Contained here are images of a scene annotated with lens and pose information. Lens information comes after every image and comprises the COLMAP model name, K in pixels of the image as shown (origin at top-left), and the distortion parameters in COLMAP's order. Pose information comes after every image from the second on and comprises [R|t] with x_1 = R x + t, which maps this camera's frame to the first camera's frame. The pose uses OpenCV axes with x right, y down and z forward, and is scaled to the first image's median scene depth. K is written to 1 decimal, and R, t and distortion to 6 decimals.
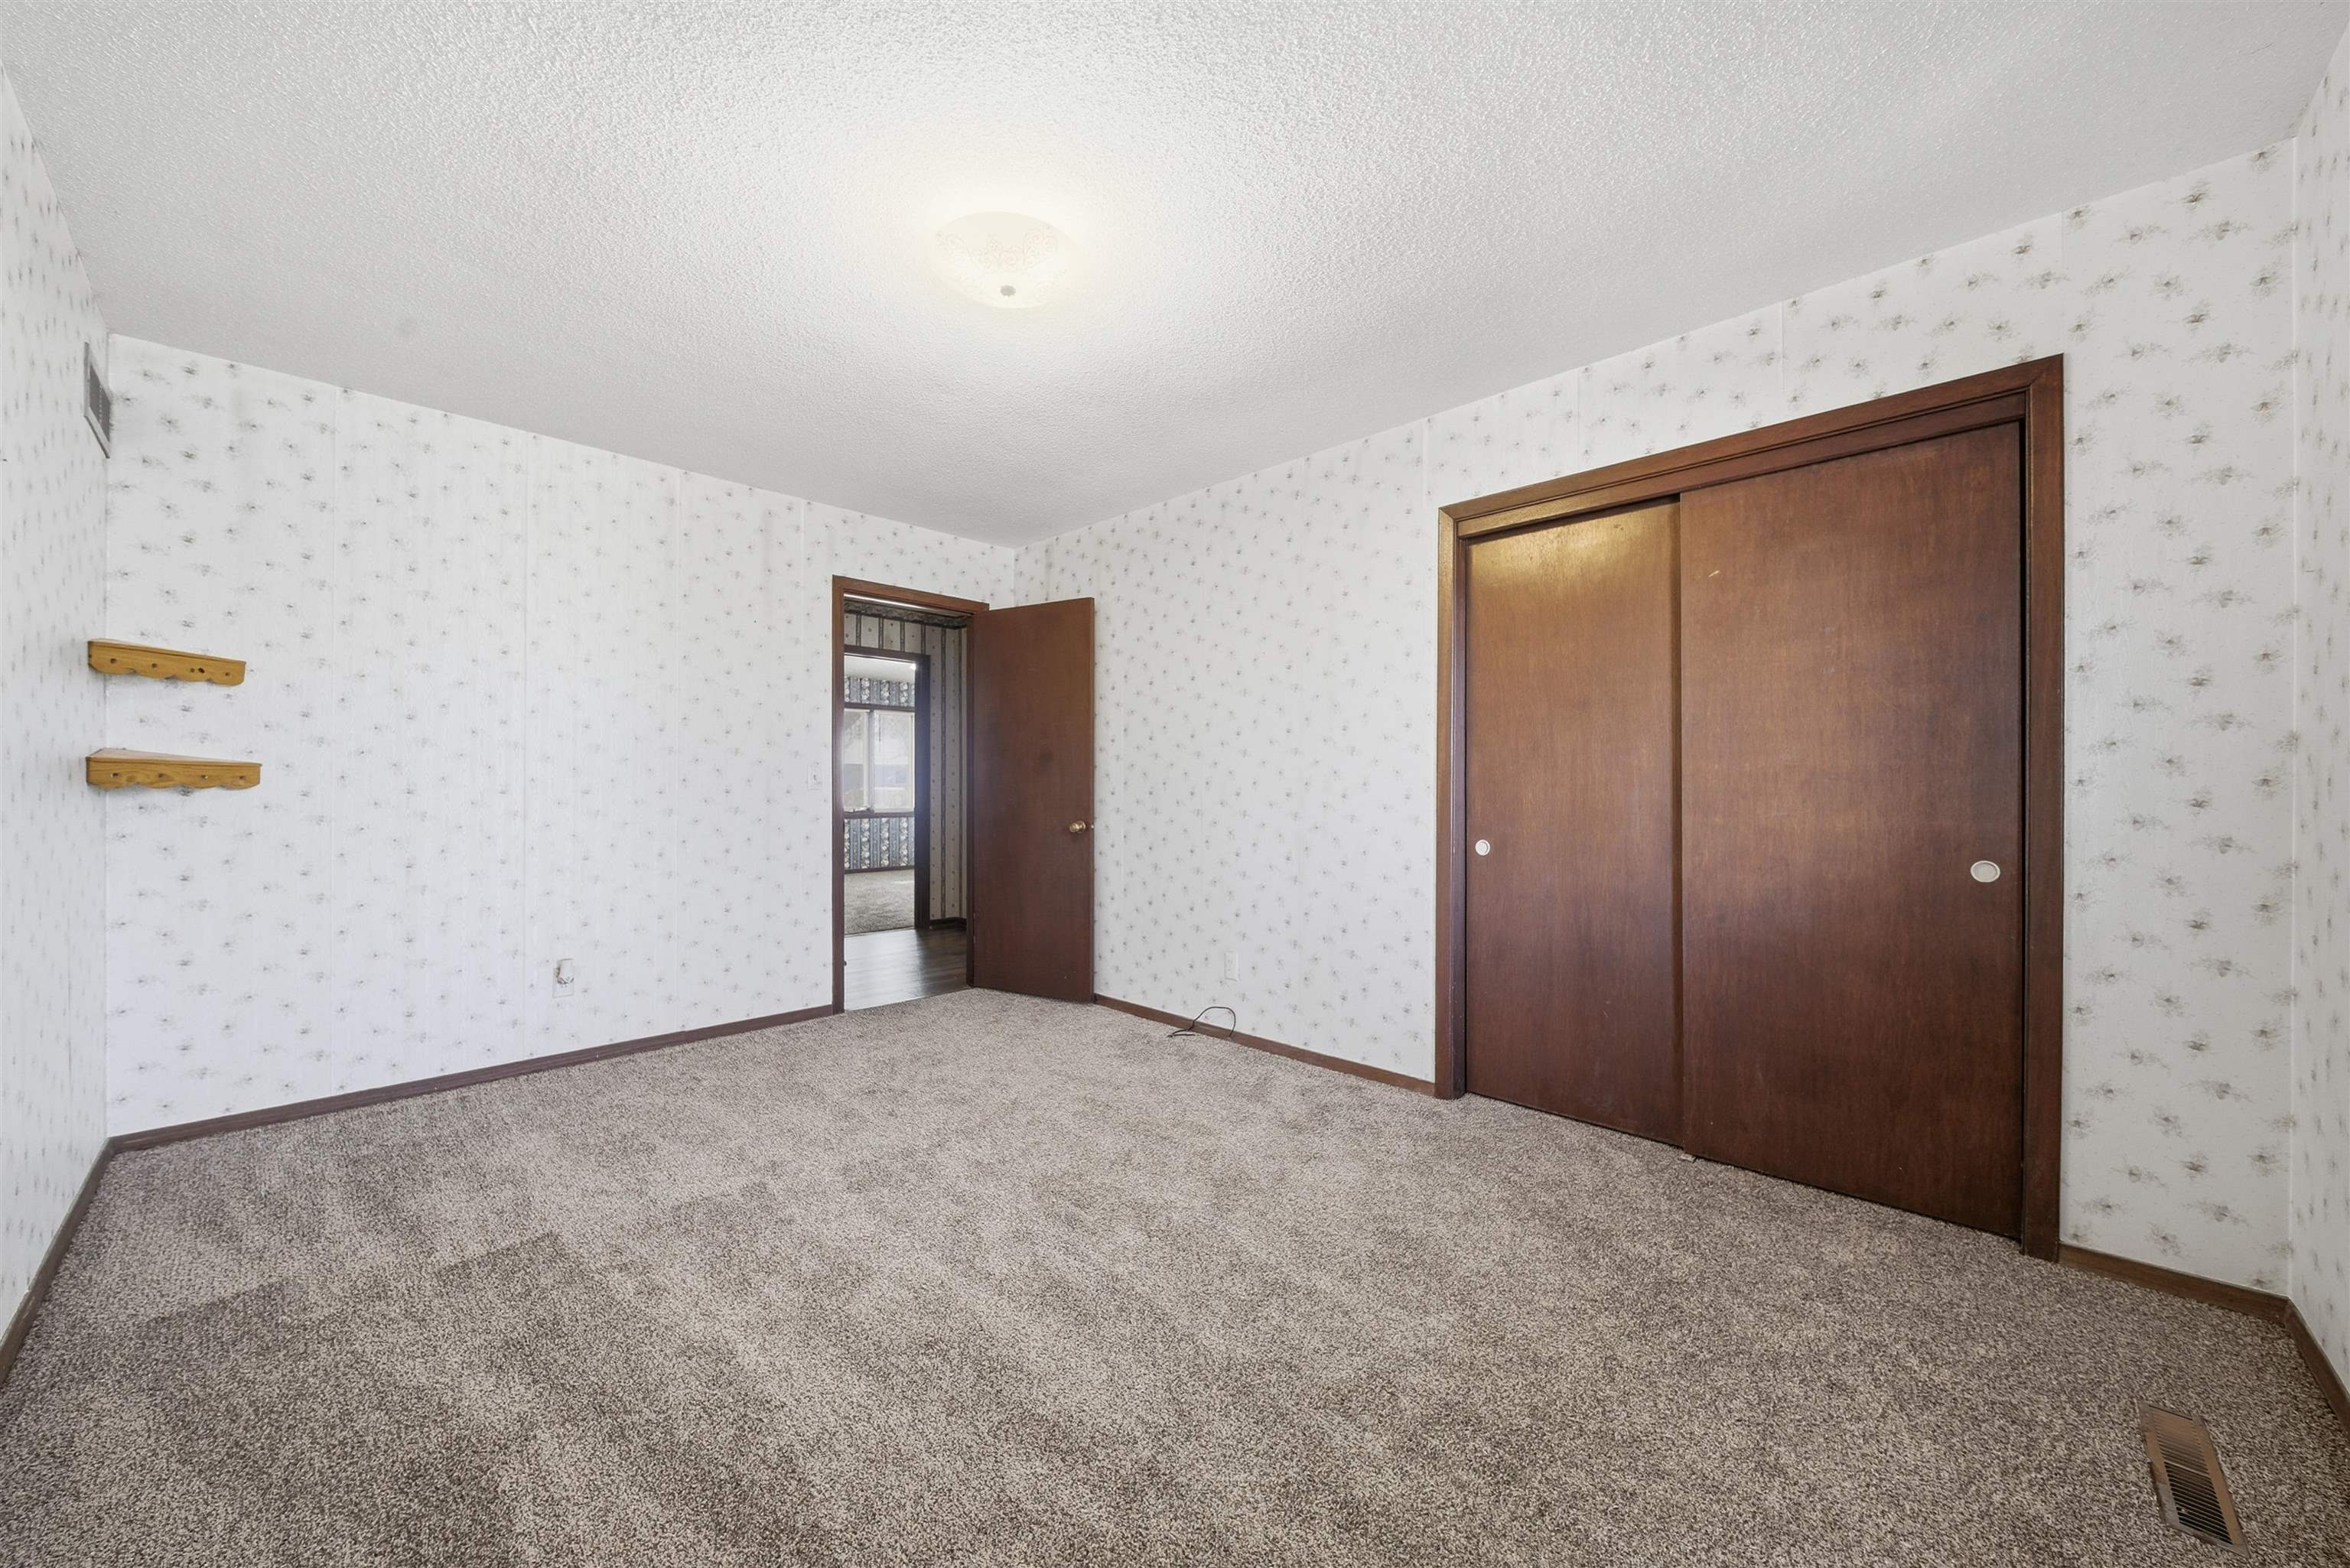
lens RADIAL K [[846.6, 0, 1174.1], [0, 846.6, 793.8], [0, 0, 1]] dist [-0.000671, -0.000215]
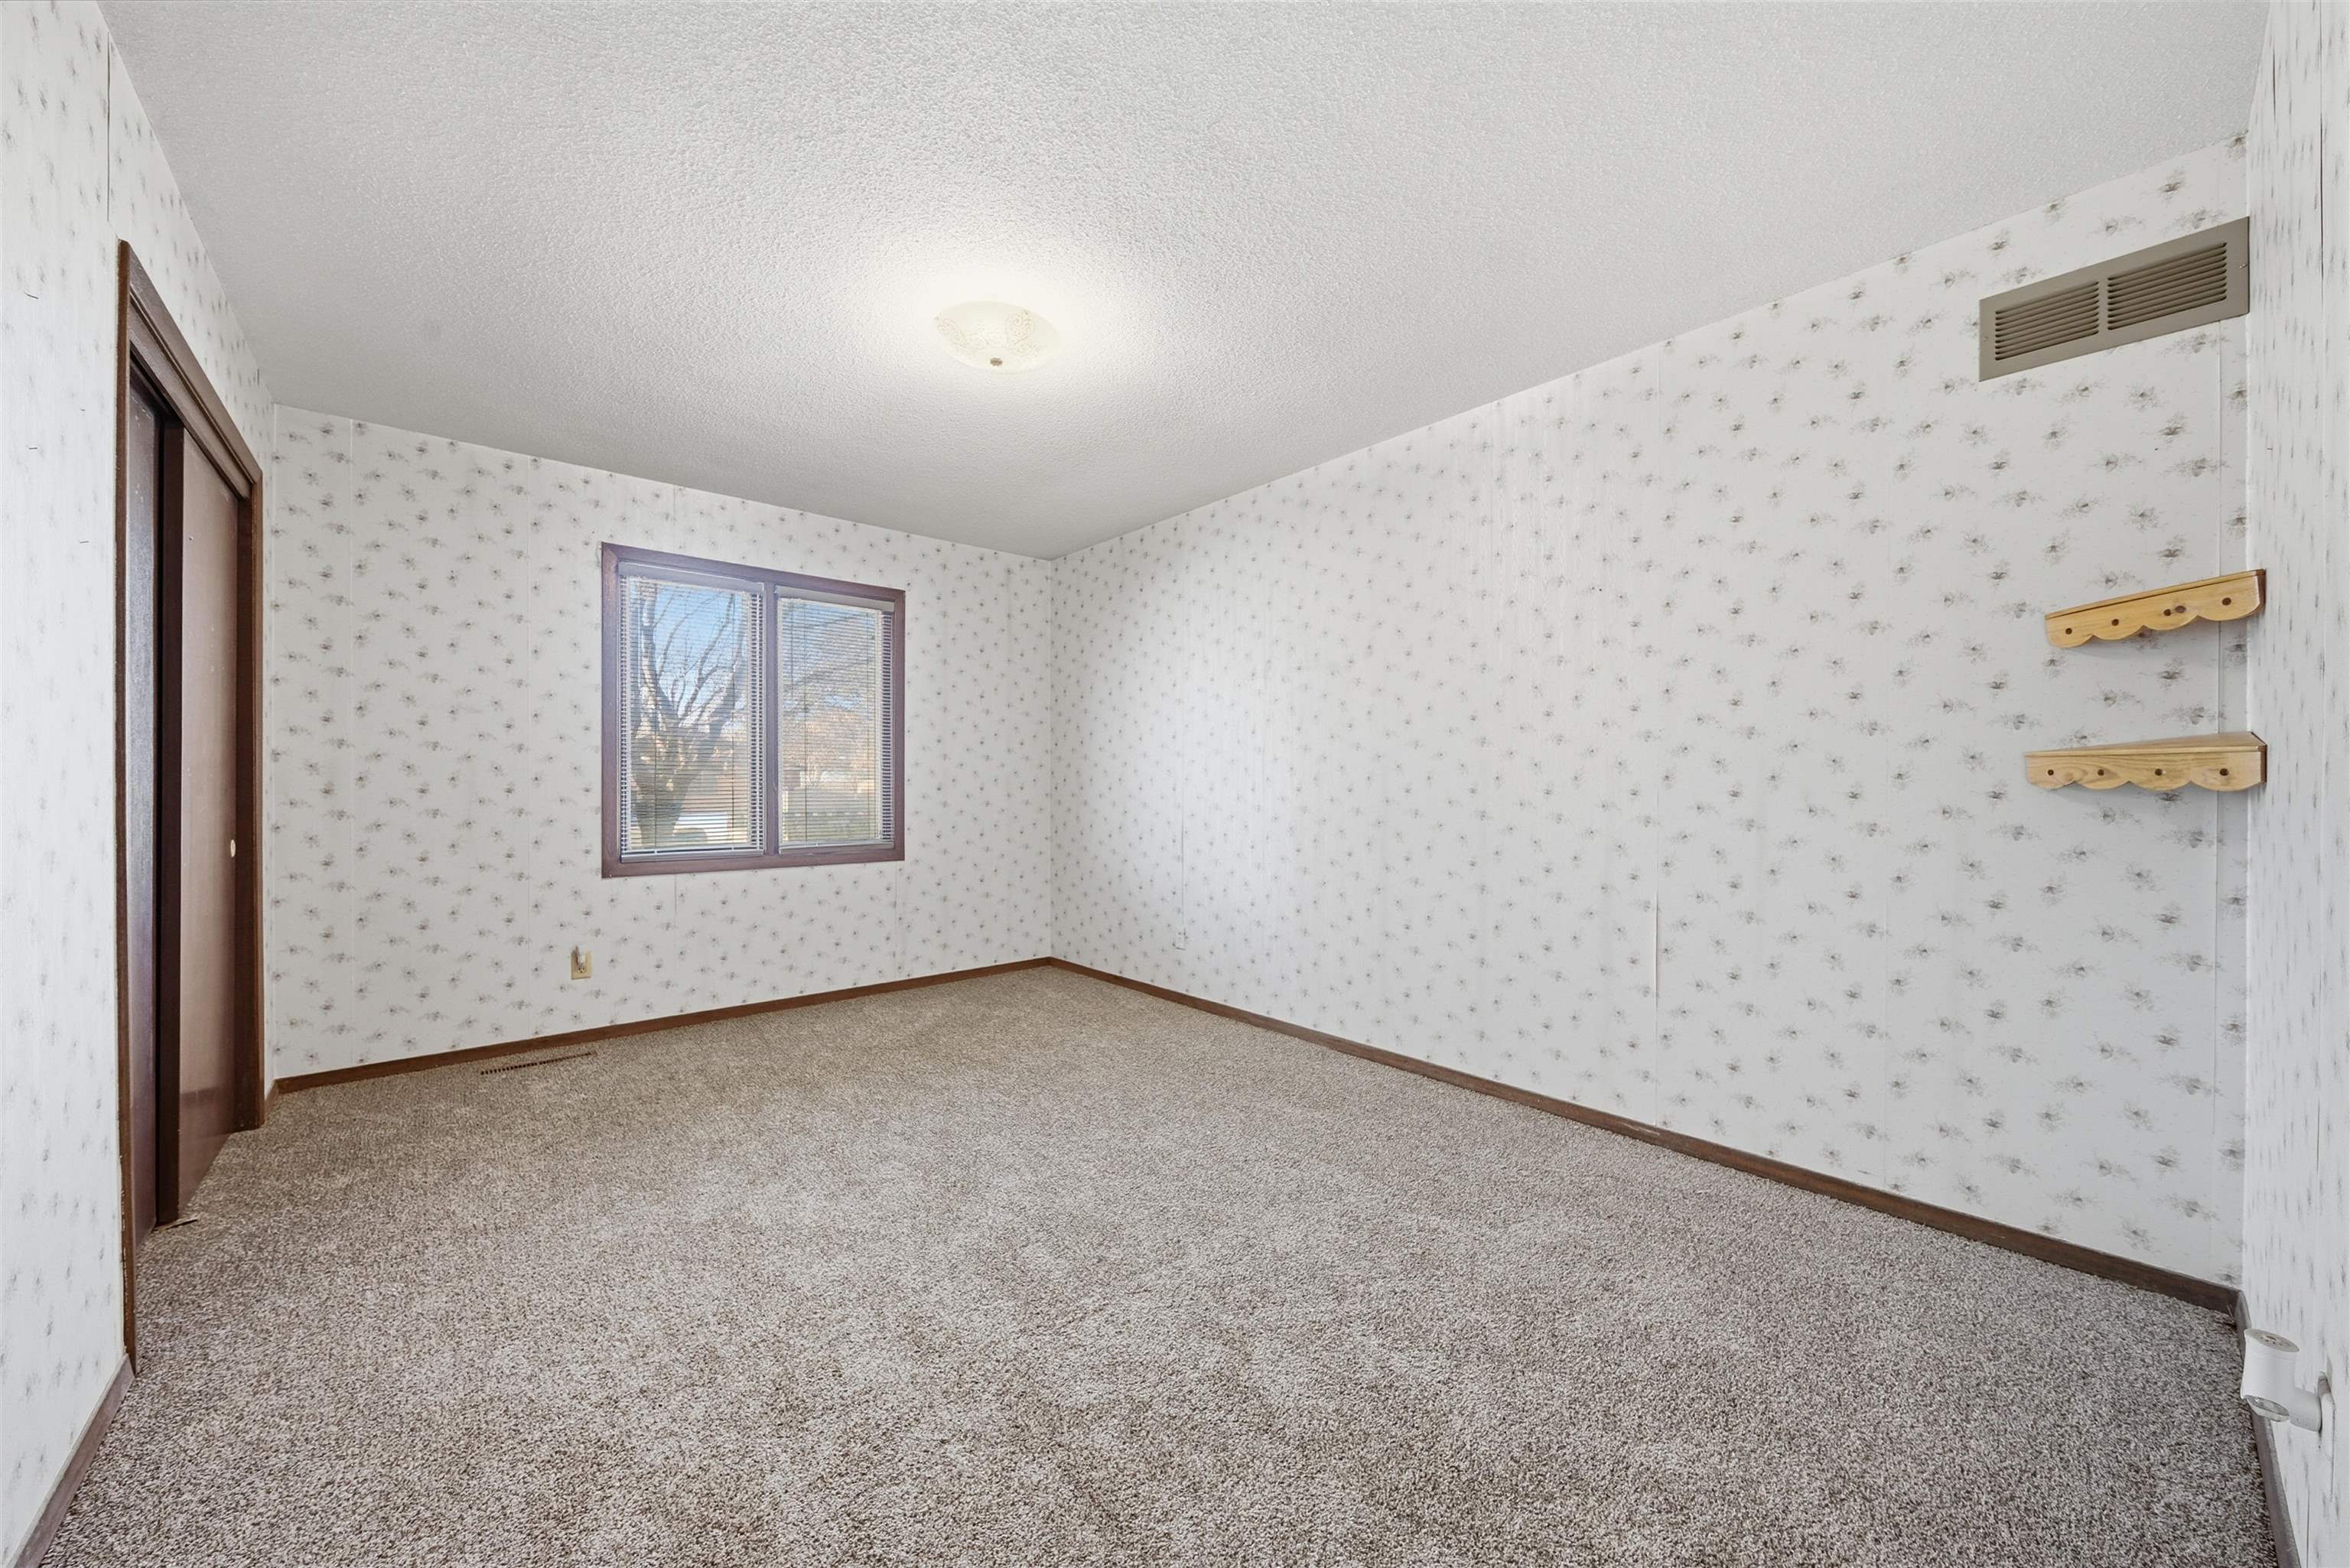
lens RADIAL K [[847.5, 0, 1175.0], [0, 847.5, 784.0], [0, 0, 1]] dist [0.017931, 0.000103]
pose [[0.996791, -0.000373, -0.080049, 0.126985], [0.000005, 0.999989, -0.004591, 0.001009], [0.080050, 0.004576, 0.996780, -0.119100]]
